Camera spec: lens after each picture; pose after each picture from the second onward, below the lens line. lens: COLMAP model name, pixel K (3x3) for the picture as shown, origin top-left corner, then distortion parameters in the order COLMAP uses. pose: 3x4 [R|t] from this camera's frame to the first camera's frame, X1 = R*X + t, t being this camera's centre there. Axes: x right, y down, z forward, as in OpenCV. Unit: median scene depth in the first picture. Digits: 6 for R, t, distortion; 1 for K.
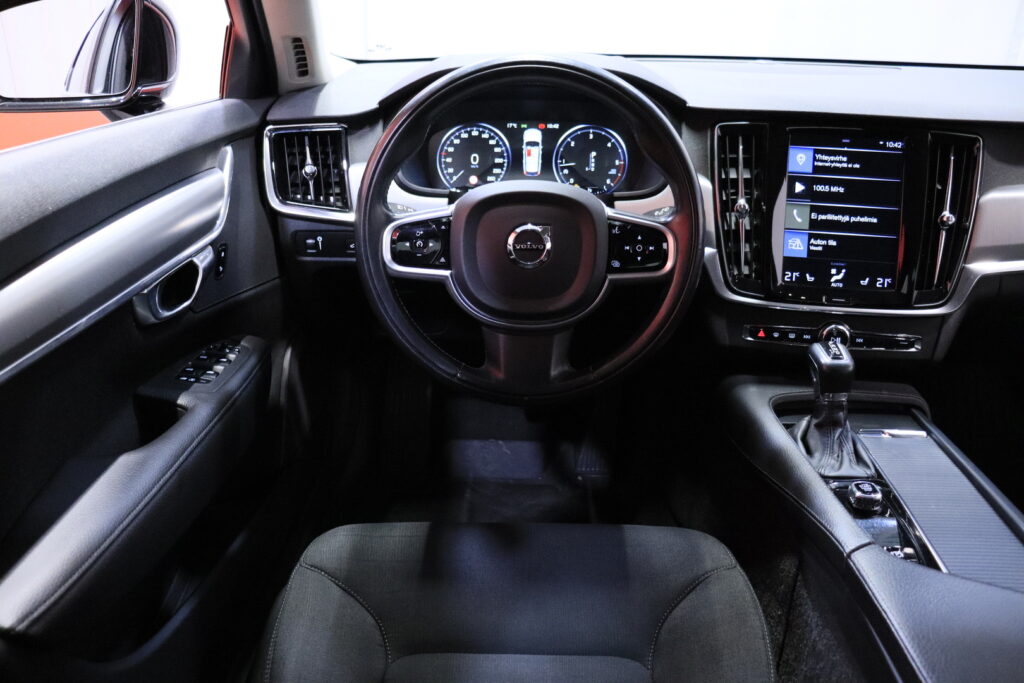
lens RADIAL K [[850.8, 0, 512.0], [0, 850.8, 341.5], [0, 0, 1]] dist [-0.181881, 0.000459]
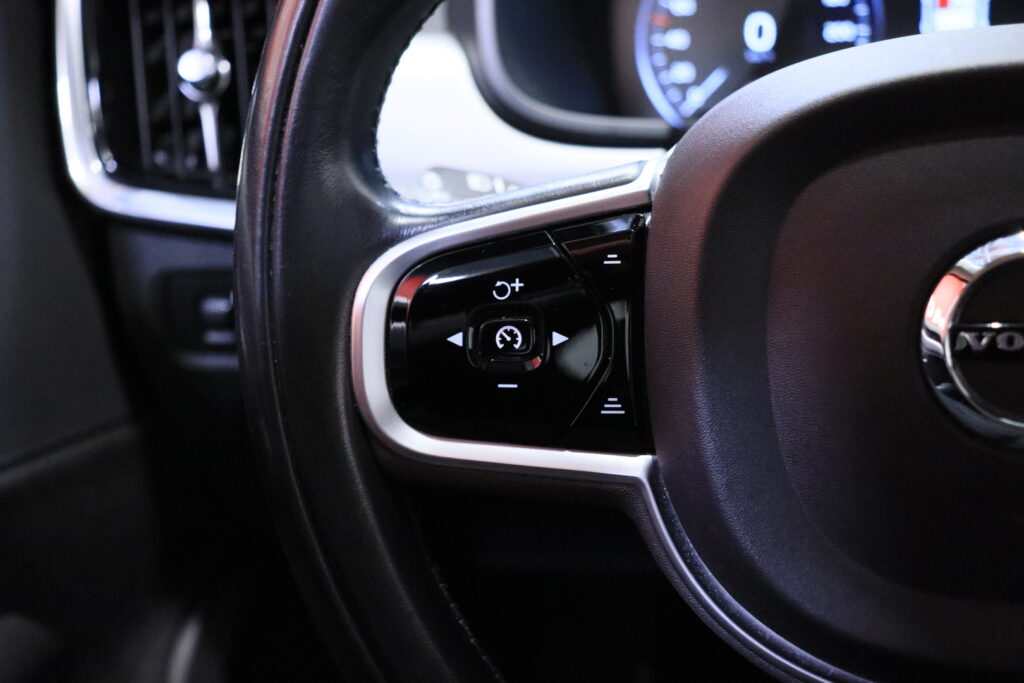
lens RADIAL K [[1561.8, 0, 414.4], [0, 1561.8, 339.8], [0, 0, 1]] dist [0.159733, 0.052803]
pose [[0.966052, -0.014220, -0.257955, -0.025380], [-0.004371, 0.997442, -0.071353, -0.082305], [0.258310, 0.070058, 0.963518, 0.576843]]
